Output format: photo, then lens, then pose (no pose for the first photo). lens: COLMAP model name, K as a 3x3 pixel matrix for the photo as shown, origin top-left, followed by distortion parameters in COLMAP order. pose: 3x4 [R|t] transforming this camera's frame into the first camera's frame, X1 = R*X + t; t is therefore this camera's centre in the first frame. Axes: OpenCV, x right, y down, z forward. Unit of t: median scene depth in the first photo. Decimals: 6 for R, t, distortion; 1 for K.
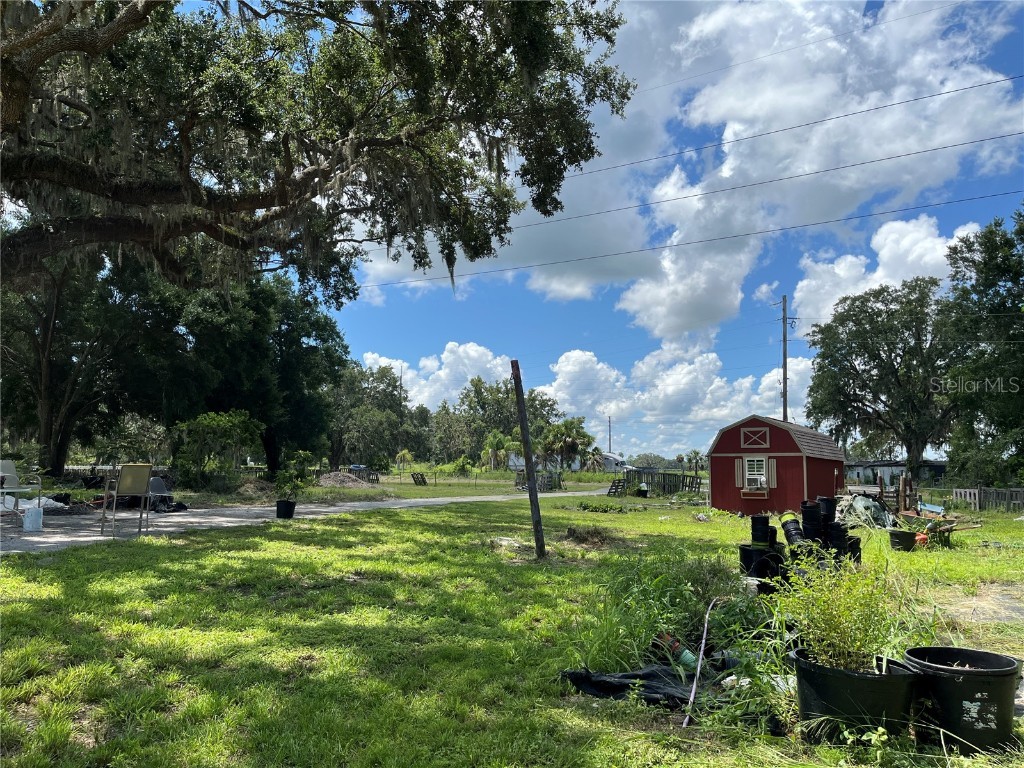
lens RADIAL K [[780.6, 0, 512.0], [0, 780.6, 384.0], [0, 0, 1]] dist [0.203205, -0.525981]
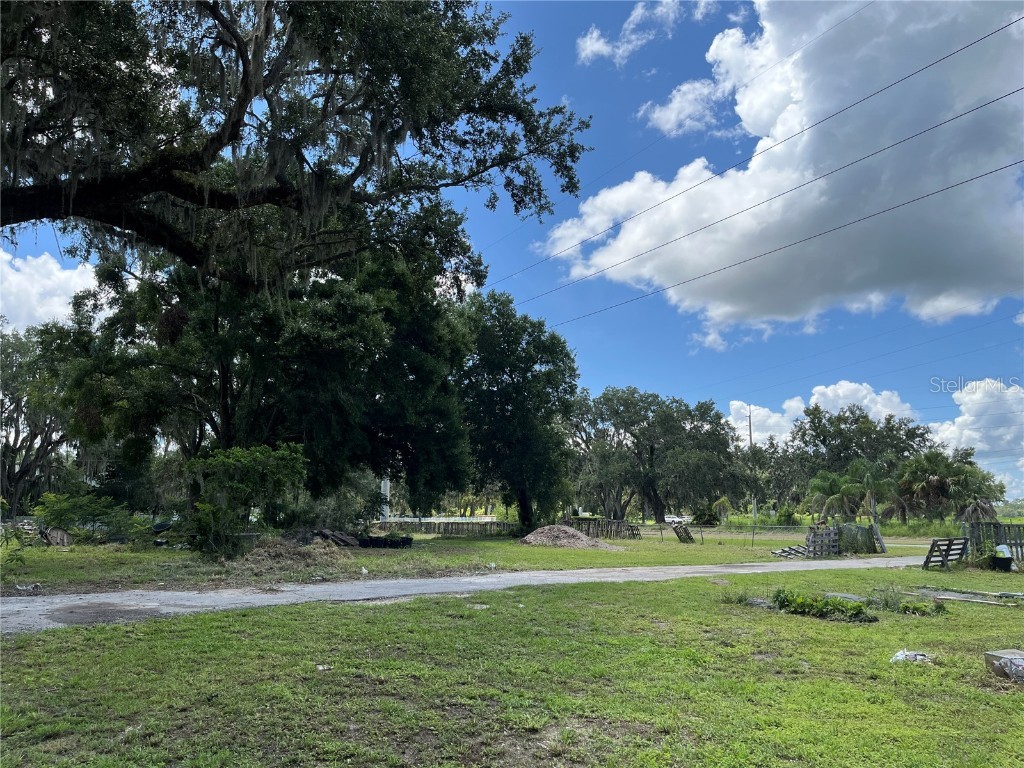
lens RADIAL K [[777.1, 0, 511.8], [0, 777.1, 375.7], [0, 0, 1]] dist [0.056827, -0.002836]
pose [[0.890131, -0.096537, -0.445362, 0.058829], [0.063513, 0.994047, -0.088528, 0.017645], [0.451257, 0.050515, 0.890963, 0.168787]]
